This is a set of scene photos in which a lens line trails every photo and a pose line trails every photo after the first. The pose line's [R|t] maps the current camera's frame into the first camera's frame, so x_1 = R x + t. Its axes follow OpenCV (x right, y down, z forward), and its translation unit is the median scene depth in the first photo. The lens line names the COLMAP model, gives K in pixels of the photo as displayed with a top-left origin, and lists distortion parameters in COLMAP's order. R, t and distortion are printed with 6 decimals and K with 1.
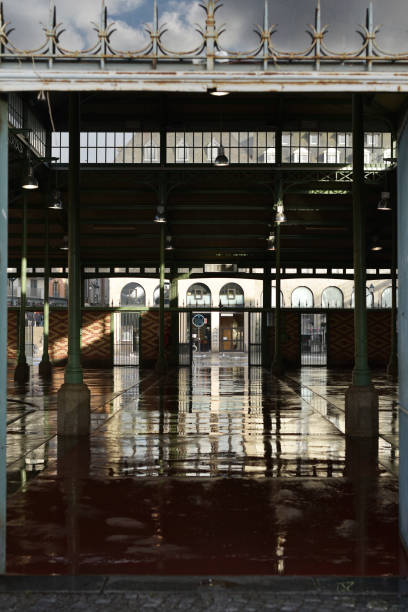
lens RADIAL K [[878.9, 0, 204.0], [0, 878.9, 306.0], [0, 0, 1]] dist [0.001462, -0.001937]
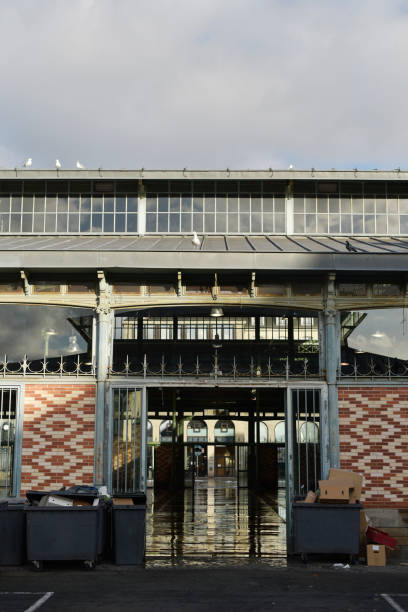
lens RADIAL K [[878.9, 0, 204.0], [0, 878.9, 306.0], [0, 0, 1]] dist [0.001462, -0.001937]
pose [[0.999966, 0.004096, 0.007136, -0.009128], [-0.003055, 0.990116, -0.140218, -0.015500], [-0.007639, 0.140192, 0.990095, -0.323660]]
